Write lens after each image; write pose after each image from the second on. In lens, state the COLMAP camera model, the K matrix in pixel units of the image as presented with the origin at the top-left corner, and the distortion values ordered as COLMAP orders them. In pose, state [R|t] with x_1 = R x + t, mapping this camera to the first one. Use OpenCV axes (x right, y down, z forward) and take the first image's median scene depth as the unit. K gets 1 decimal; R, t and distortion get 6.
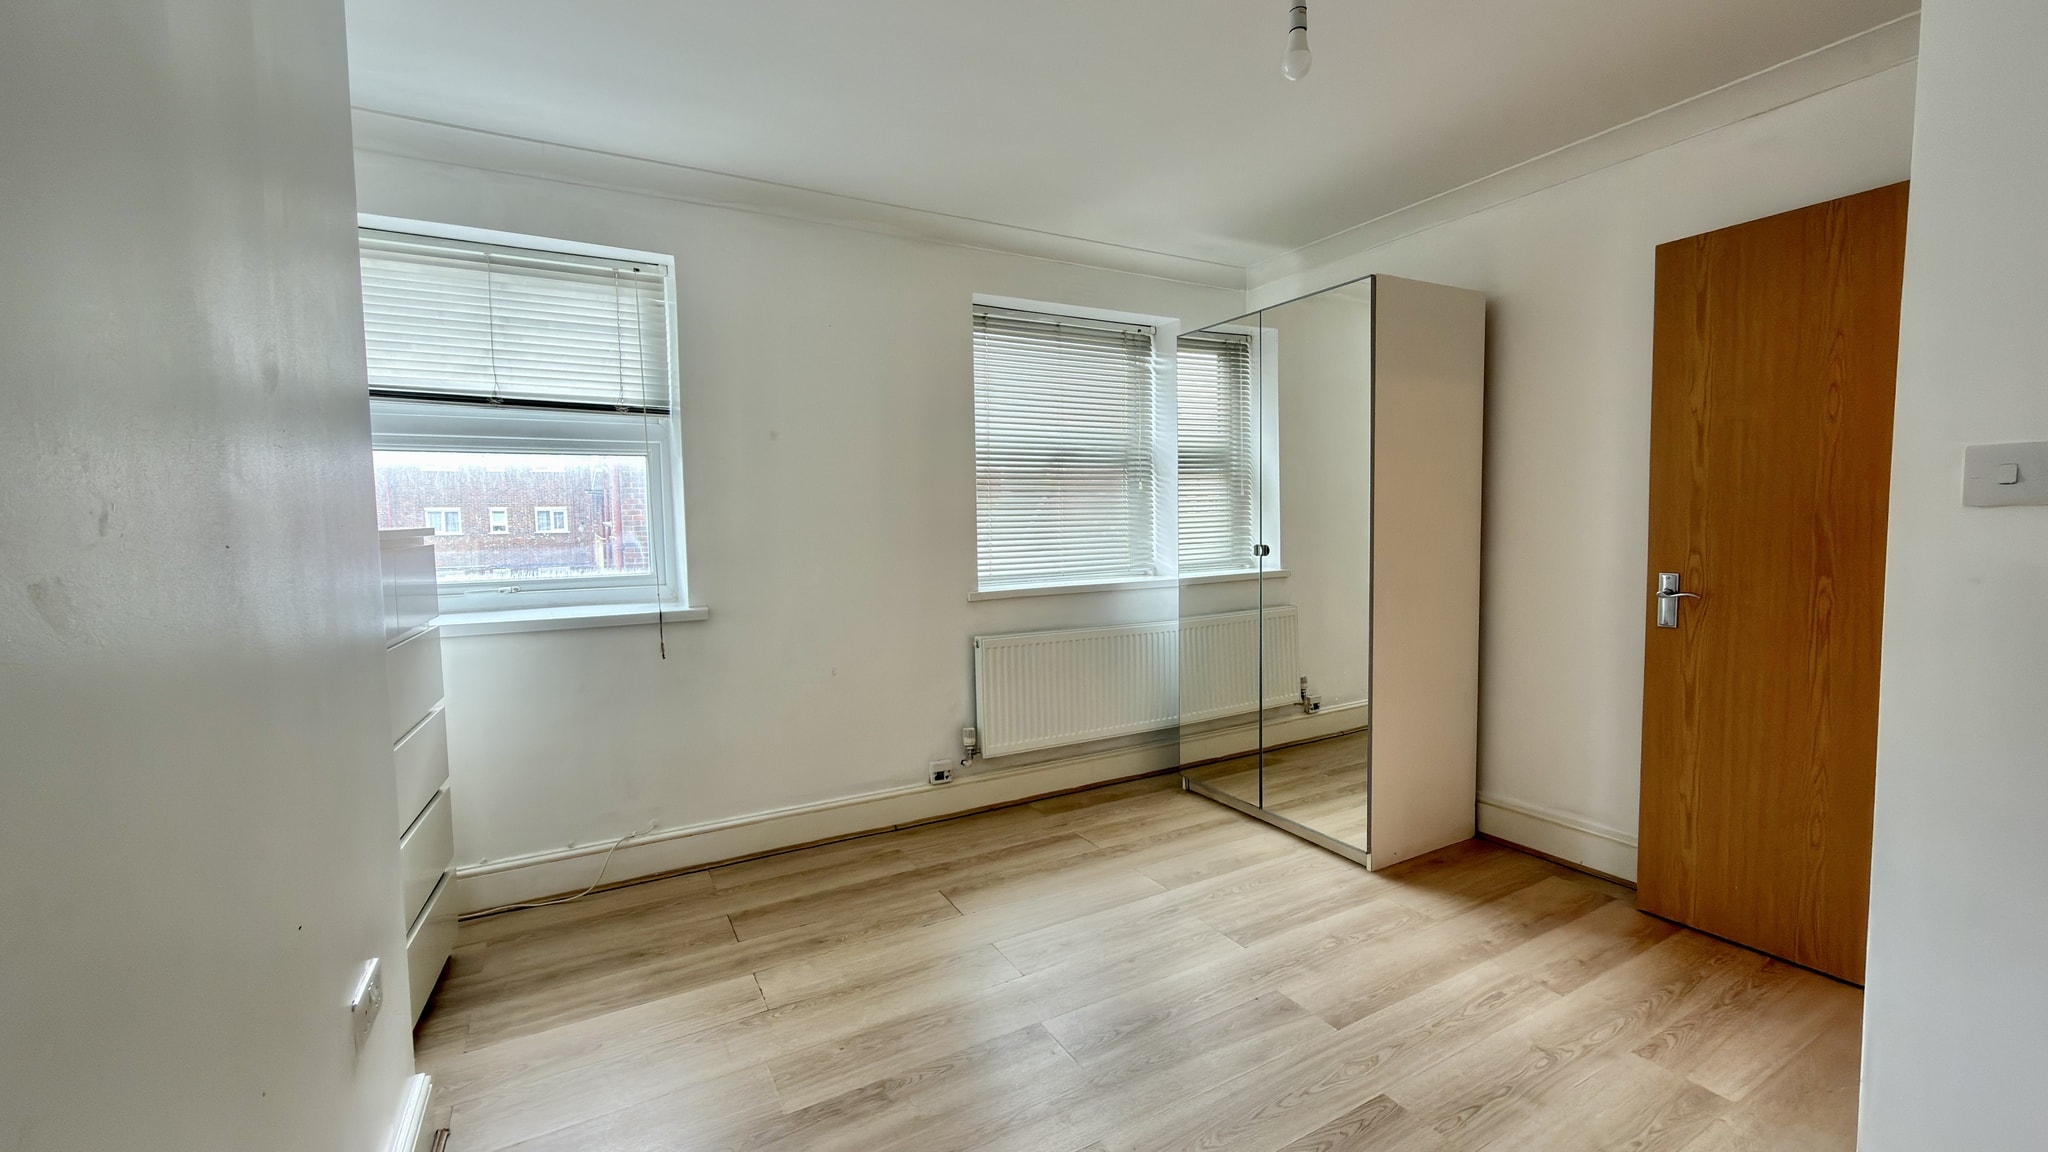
lens RADIAL K [[810.0, 0, 1024.0], [0, 810.0, 576.0], [0, 0, 1]] dist [-0.002253, -0.000558]
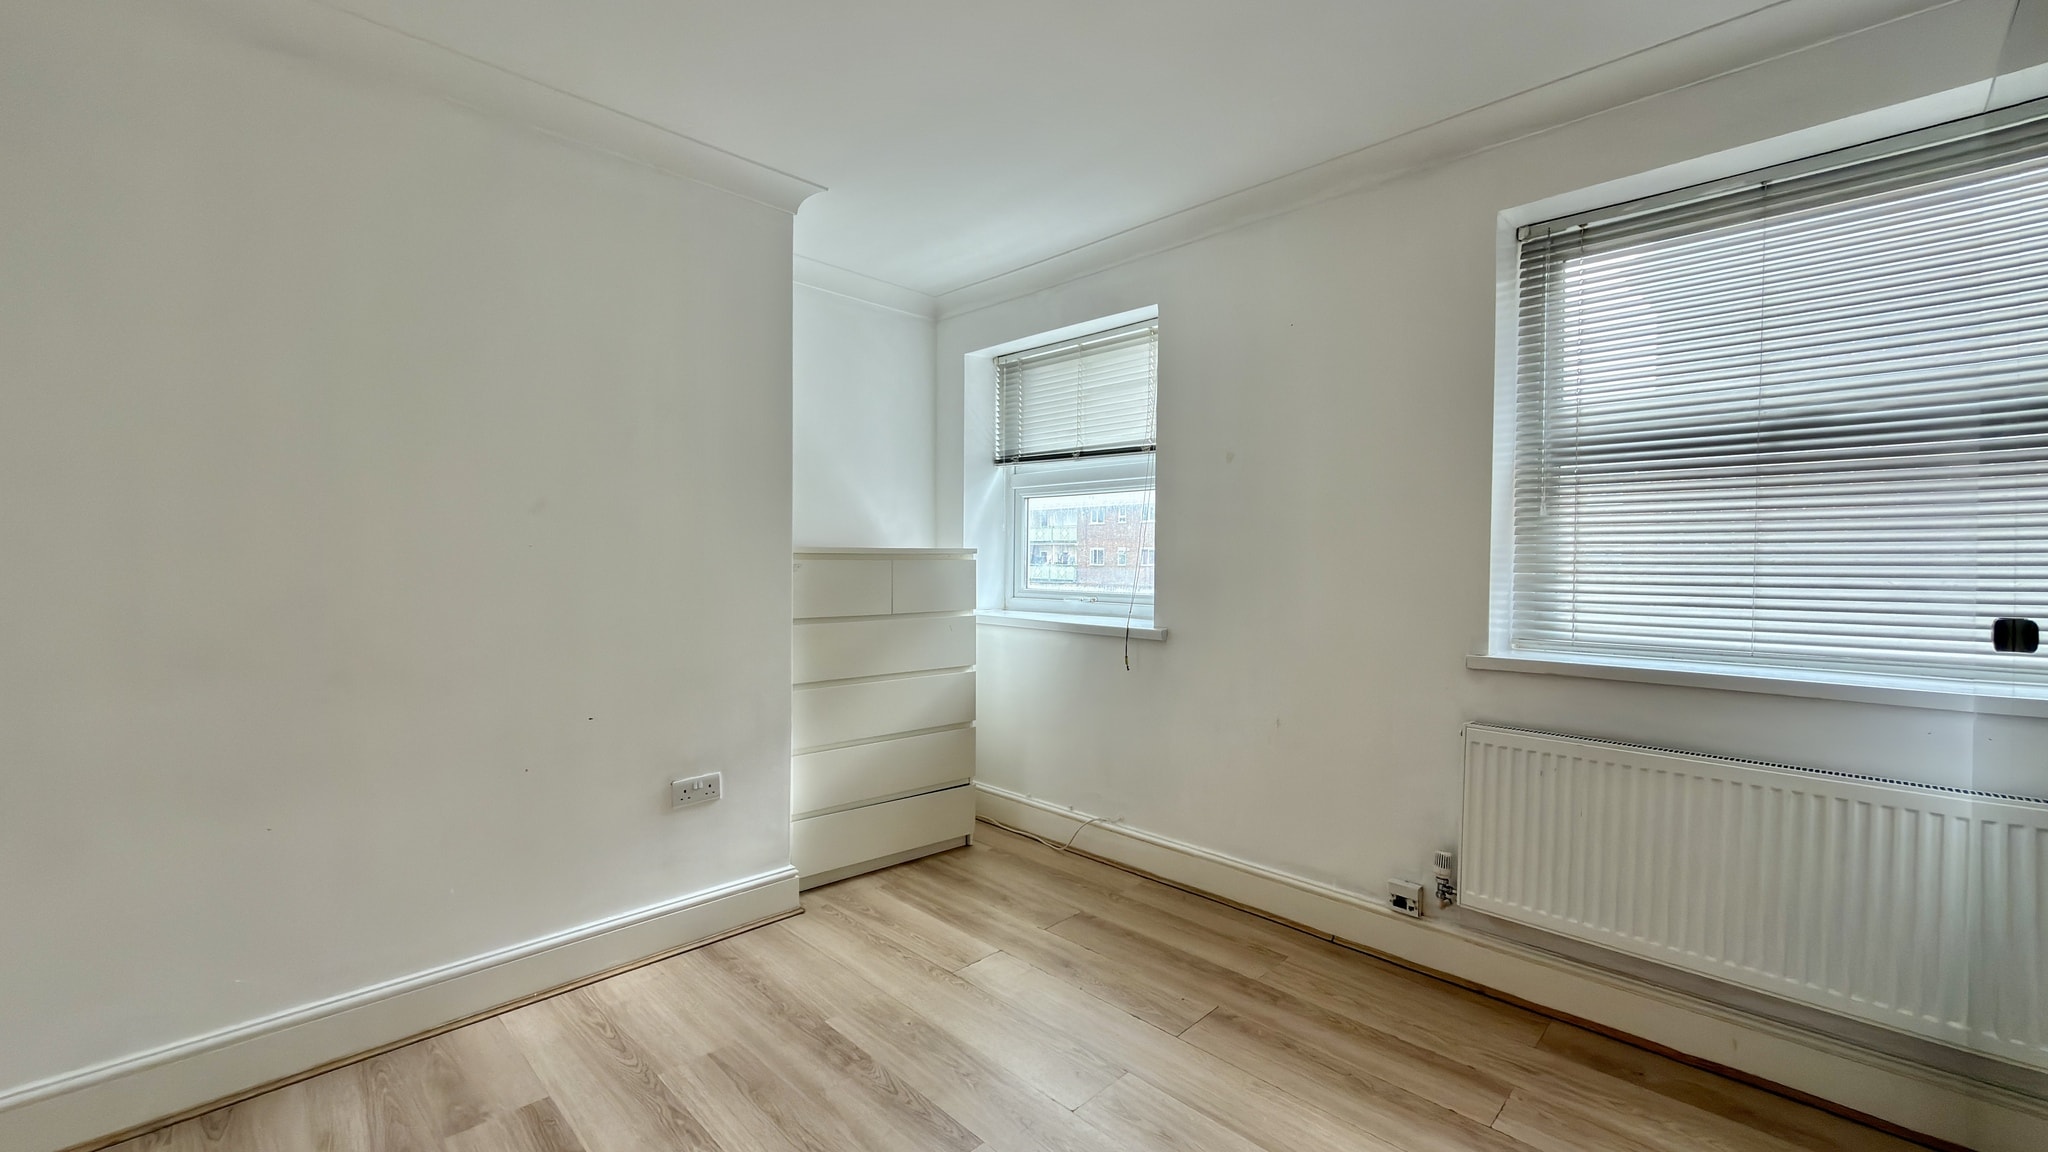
lens RADIAL K [[810.0, 0, 1024.0], [0, 810.0, 576.0], [0, 0, 1]] dist [-0.002253, -0.000558]
pose [[0.278141, 0.035298, -0.959891, 0.565626], [-0.078934, 0.996785, 0.013783, -0.029452], [0.957291, 0.071935, 0.280033, 0.536176]]
